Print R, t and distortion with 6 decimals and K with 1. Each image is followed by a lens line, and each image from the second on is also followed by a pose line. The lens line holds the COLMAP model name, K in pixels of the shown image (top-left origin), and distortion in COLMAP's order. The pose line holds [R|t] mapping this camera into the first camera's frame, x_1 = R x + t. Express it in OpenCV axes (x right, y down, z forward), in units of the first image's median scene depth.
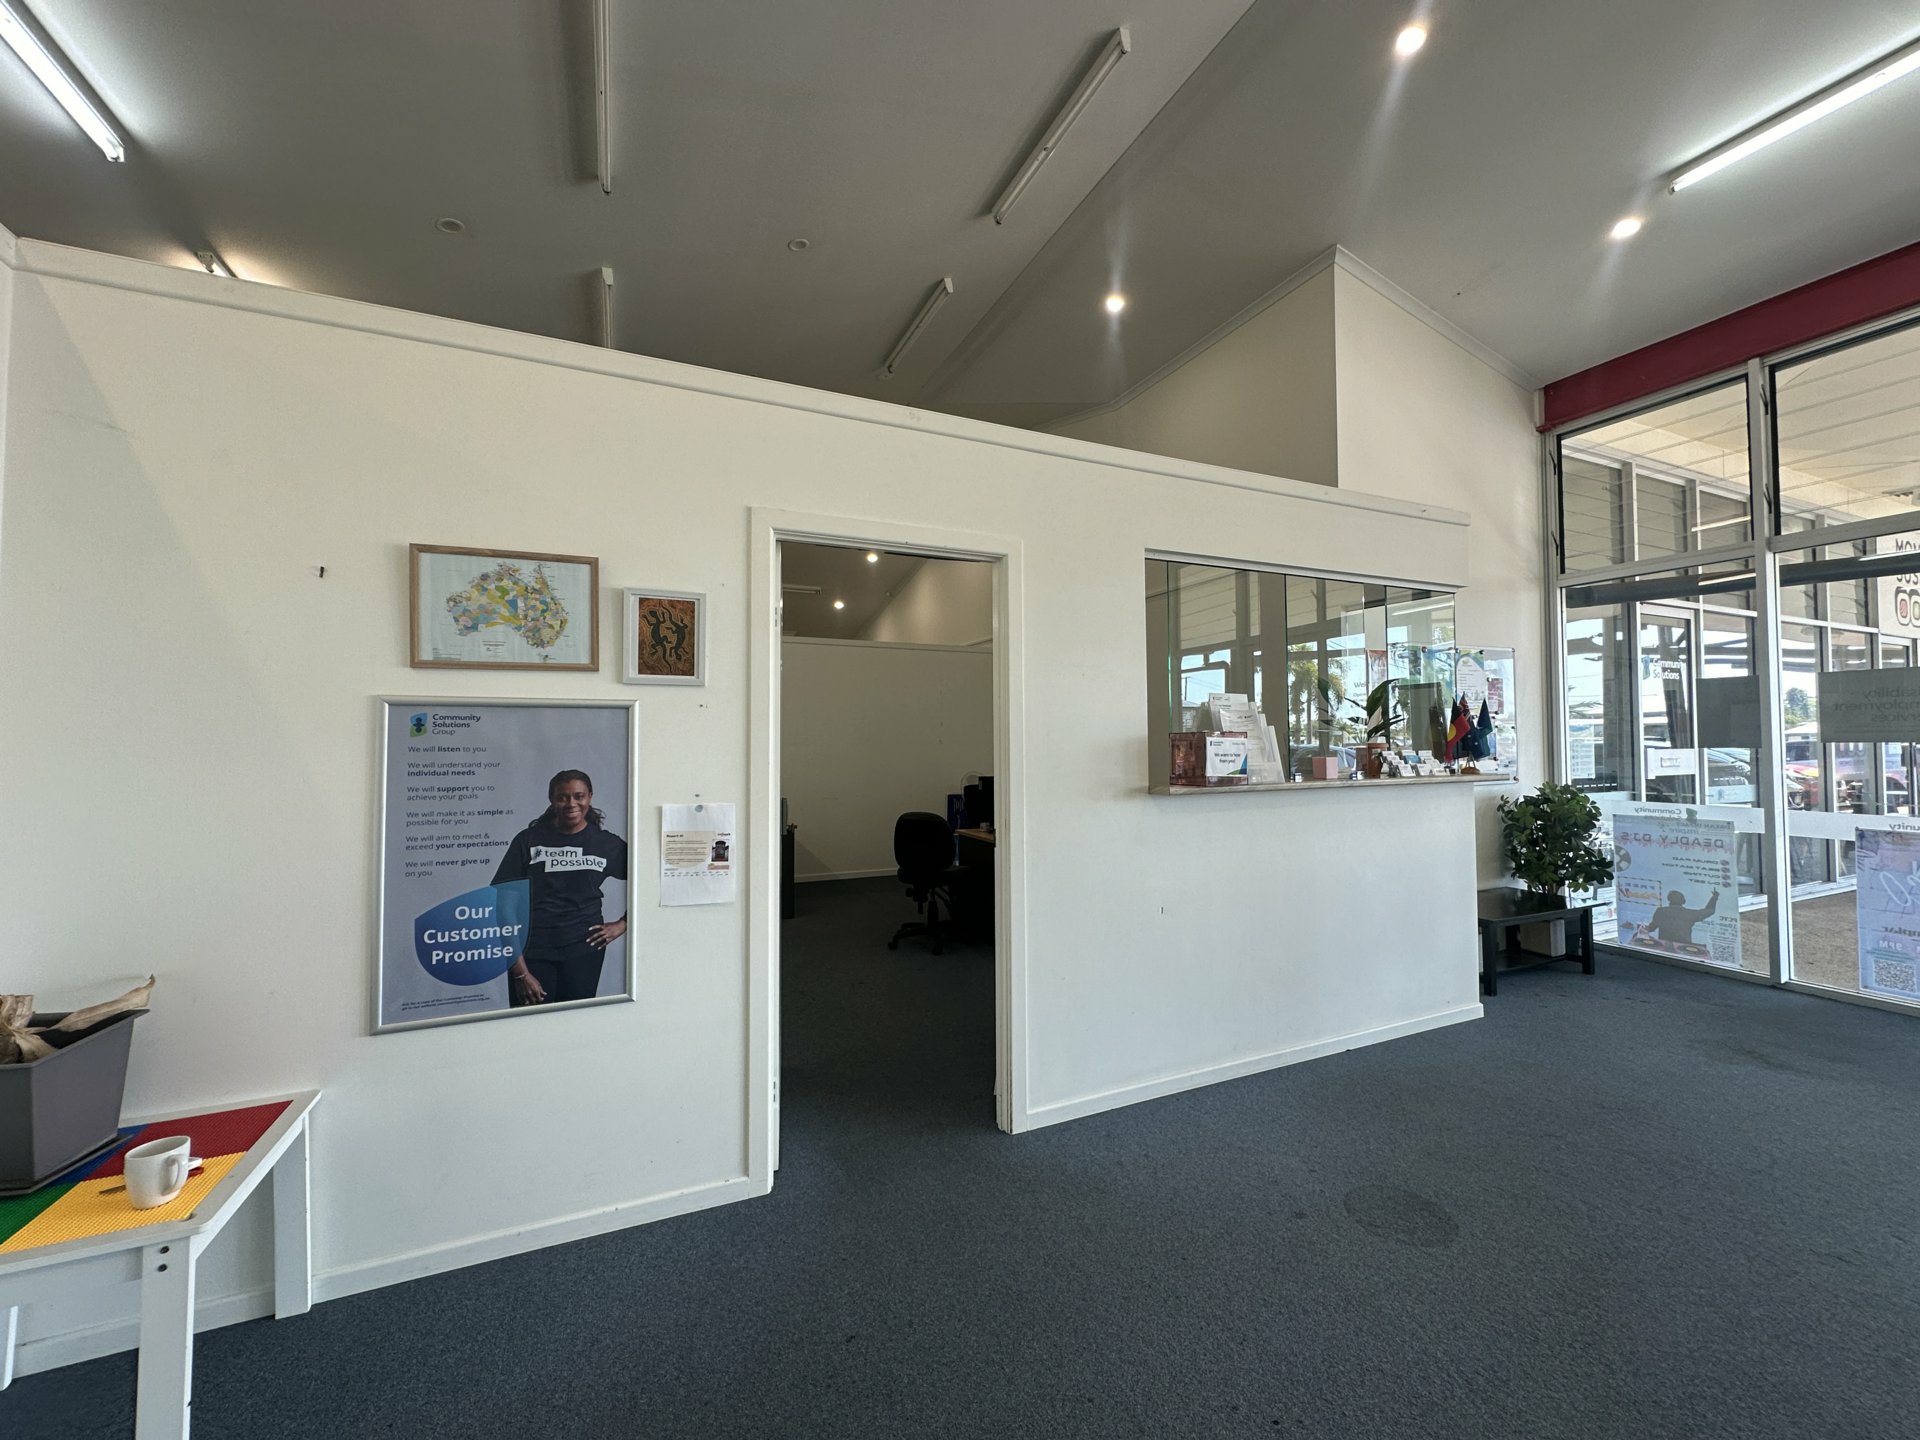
lens RADIAL K [[759.8, 0, 964.6], [0, 759.8, 721.1], [0, 0, 1]] dist [0.000546, 0.000426]
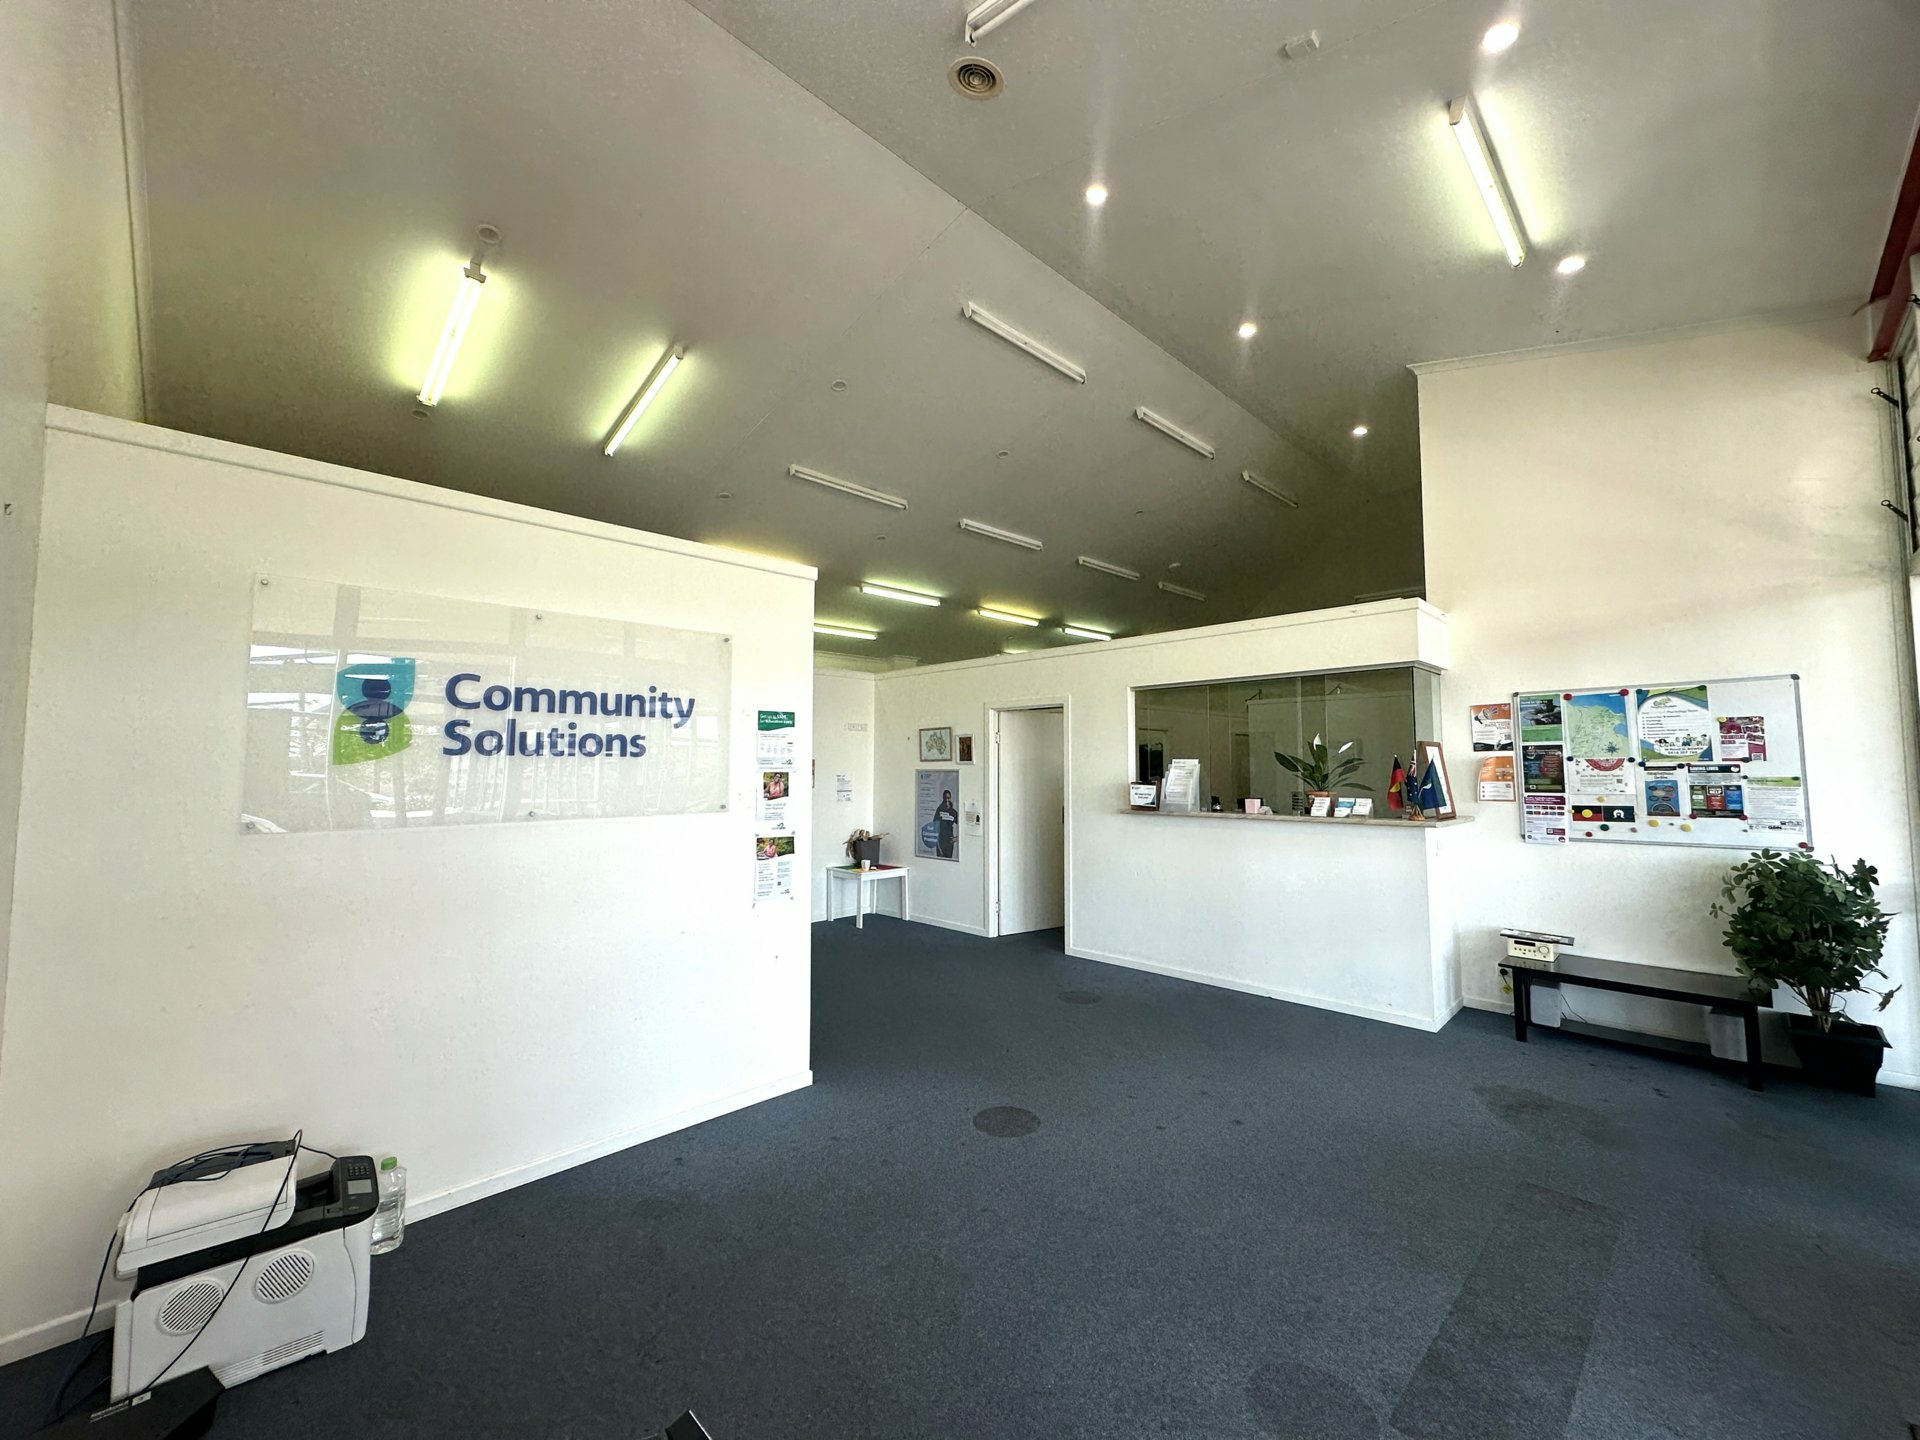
lens RADIAL K [[759.8, 0, 964.6], [0, 759.8, 721.1], [0, 0, 1]] dist [0.000546, 0.000426]
pose [[0.352727, -0.052212, -0.934269, 2.614719], [0.026459, 0.998599, -0.045818, -0.083032], [0.935352, -0.008559, 0.353614, -0.119186]]
